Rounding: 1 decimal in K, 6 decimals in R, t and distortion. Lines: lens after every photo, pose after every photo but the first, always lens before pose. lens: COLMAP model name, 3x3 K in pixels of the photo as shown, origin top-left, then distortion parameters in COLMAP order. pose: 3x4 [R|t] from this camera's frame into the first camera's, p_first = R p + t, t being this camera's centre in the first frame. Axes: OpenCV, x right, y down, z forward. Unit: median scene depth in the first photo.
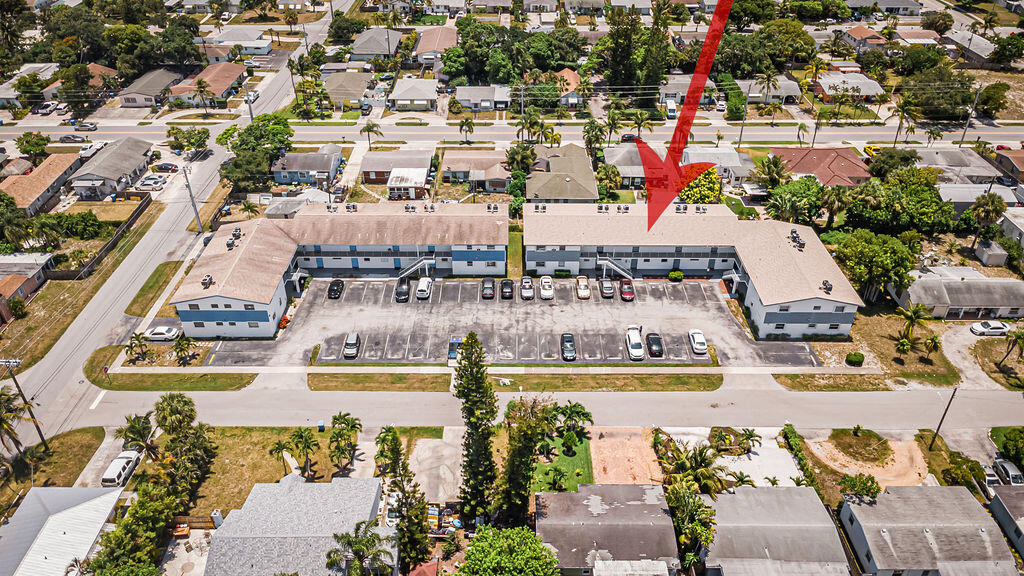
lens RADIAL K [[730.7, 0, 512.0], [0, 730.7, 288.0], [0, 0, 1]] dist [0.003864, 0.001171]
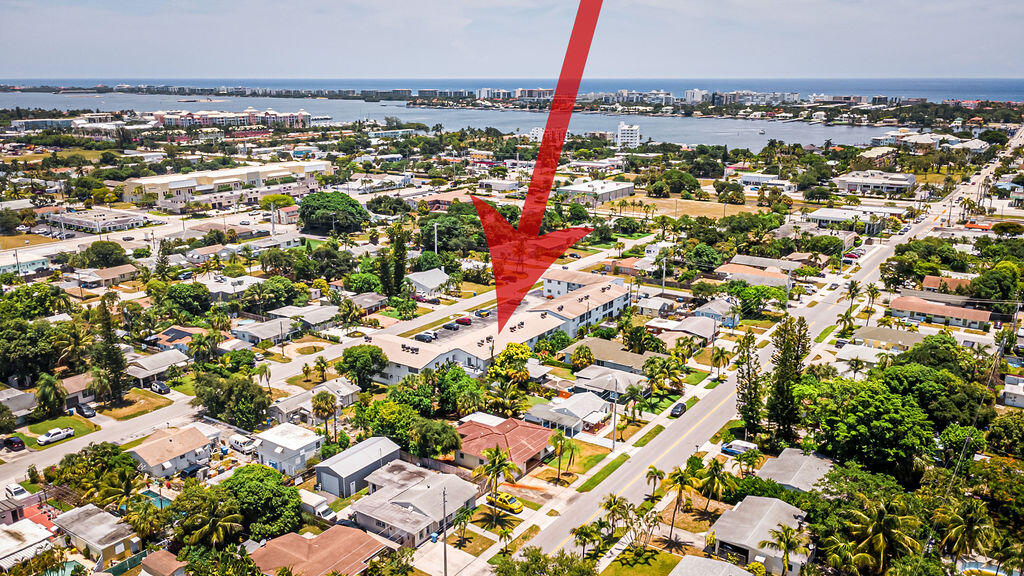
lens RADIAL K [[818.6, 0, 512.0], [0, 818.6, 288.0], [0, 0, 1]] dist [0.012025, 0.001724]
pose [[-0.559105, 0.202170, -0.804070, 1.079394], [-0.468304, 0.723288, 0.507491, -0.735710], [0.684173, 0.660290, -0.309717, 1.081073]]
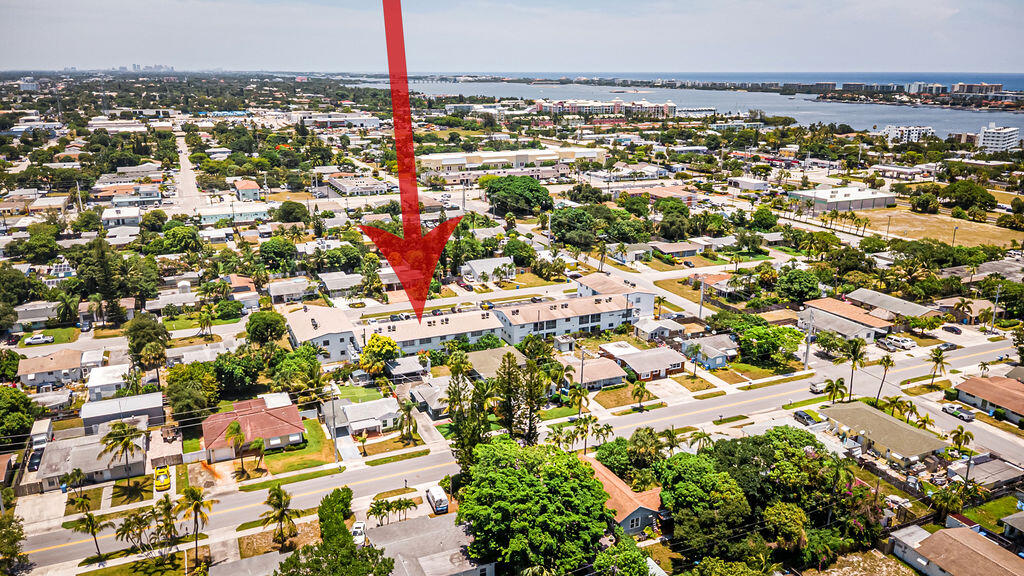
lens RADIAL K [[758.1, 0, 512.0], [0, 758.1, 288.0], [0, 0, 1]] dist [0.006389, -0.000642]
pose [[-0.912478, 0.106766, -0.394950, 0.440725], [-0.235050, 0.653326, 0.719664, -0.936798], [0.334867, 0.749511, -0.571050, 1.380531]]
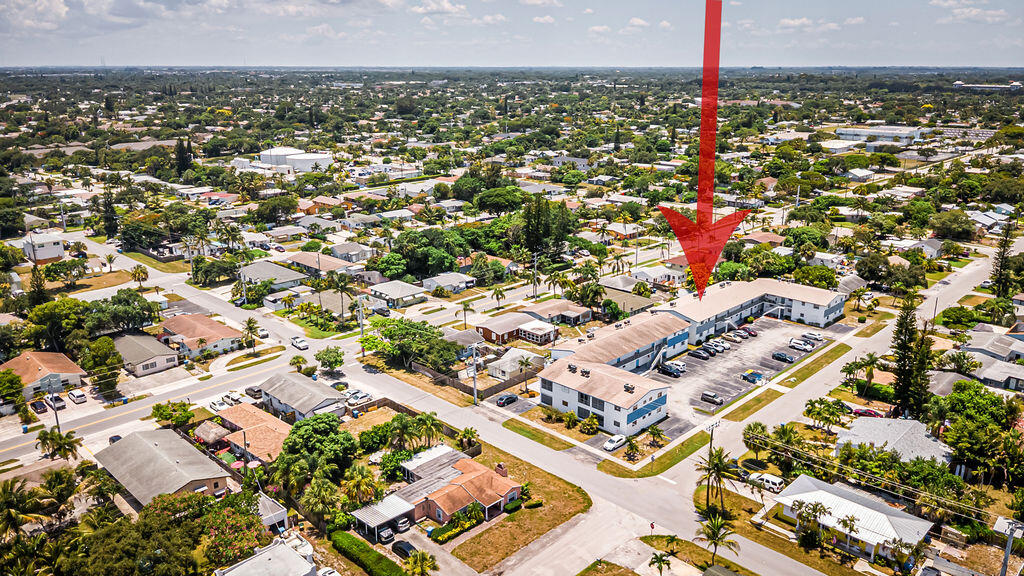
lens RADIAL K [[758.1, 0, 512.0], [0, 758.1, 288.0], [0, 0, 1]] dist [0.006389, -0.000642]
pose [[0.700970, -0.205660, 0.682895, -0.919467], [0.402606, 0.904468, -0.140873, -0.040657], [-0.588685, 0.373685, 0.716805, 0.055481]]
